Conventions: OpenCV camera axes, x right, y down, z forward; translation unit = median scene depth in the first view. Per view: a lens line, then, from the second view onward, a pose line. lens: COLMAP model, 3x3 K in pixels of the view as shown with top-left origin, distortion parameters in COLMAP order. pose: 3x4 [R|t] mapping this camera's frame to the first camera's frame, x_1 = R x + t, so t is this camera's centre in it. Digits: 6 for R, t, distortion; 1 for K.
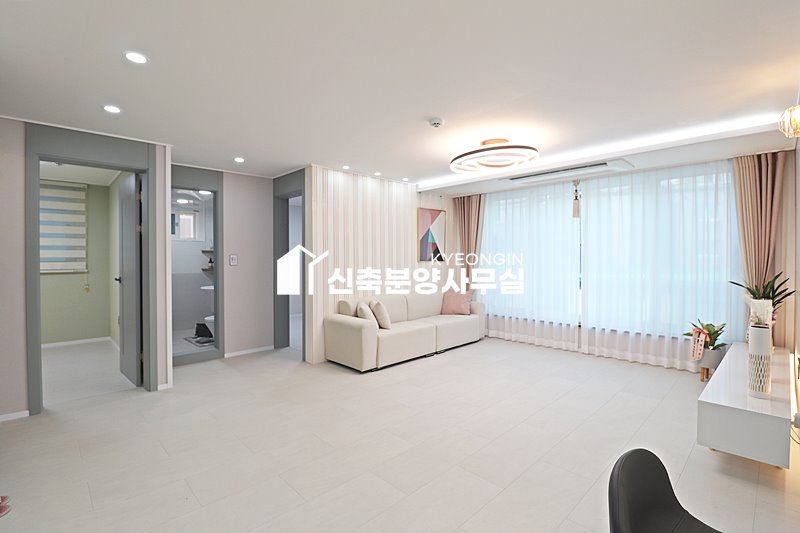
lens RADIAL K [[370.4, 0, 398.9], [0, 370.4, 259.5], [0, 0, 1]] dist [-0.005889, -0.009003]
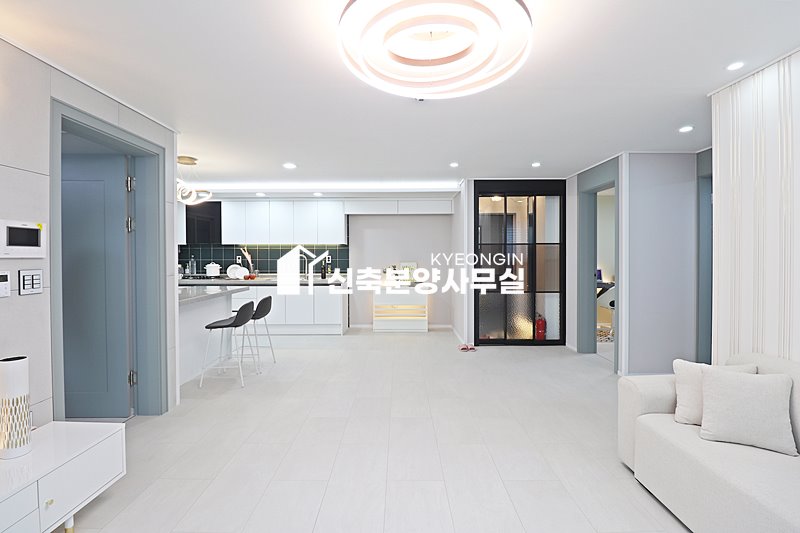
lens RADIAL K [[370.4, 0, 400.0], [0, 370.4, 261.7], [0, 0, 1]] dist [-0.005889, -0.009003]
pose [[-0.691308, 0.015548, -0.722393, 0.476640], [-0.002395, 0.999714, 0.023810, -0.013051], [0.722556, 0.018190, -0.691073, 0.999092]]
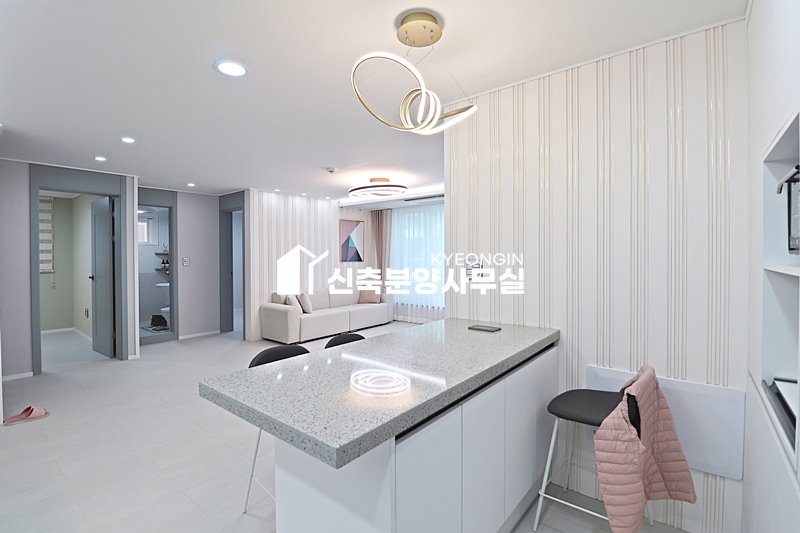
lens RADIAL K [[370.4, 0, 399.6], [0, 370.4, 258.6], [0, 0, 1]] dist [-0.005889, -0.009003]
pose [[0.992931, -0.002872, 0.118657, 0.127405], [0.002860, 0.999996, 0.000272, -0.007227], [-0.118658, 0.000069, 0.992935, -0.339062]]
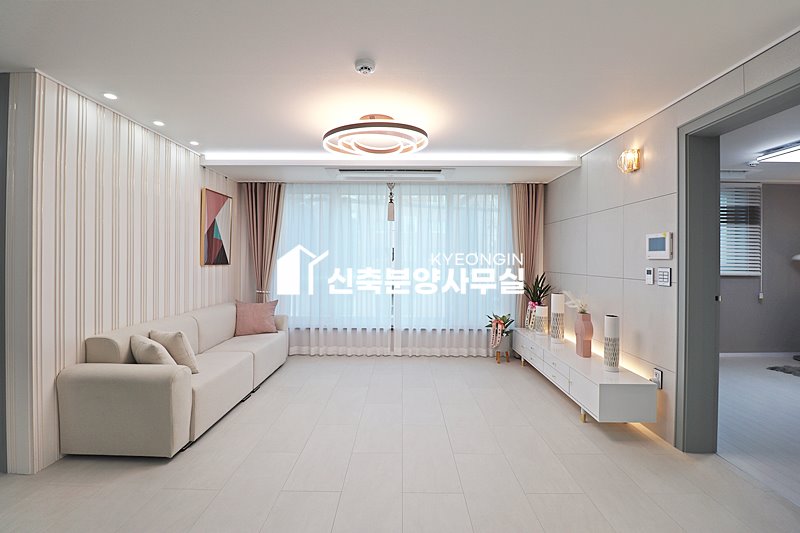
lens RADIAL K [[370.4, 0, 398.7], [0, 370.4, 260.9], [0, 0, 1]] dist [-0.005889, -0.009003]
pose [[0.700712, 0.004913, 0.713428, -0.227046], [-0.002076, 0.999986, -0.004848, -0.000217], [-0.713442, 0.001916, 0.700712, 0.302002]]
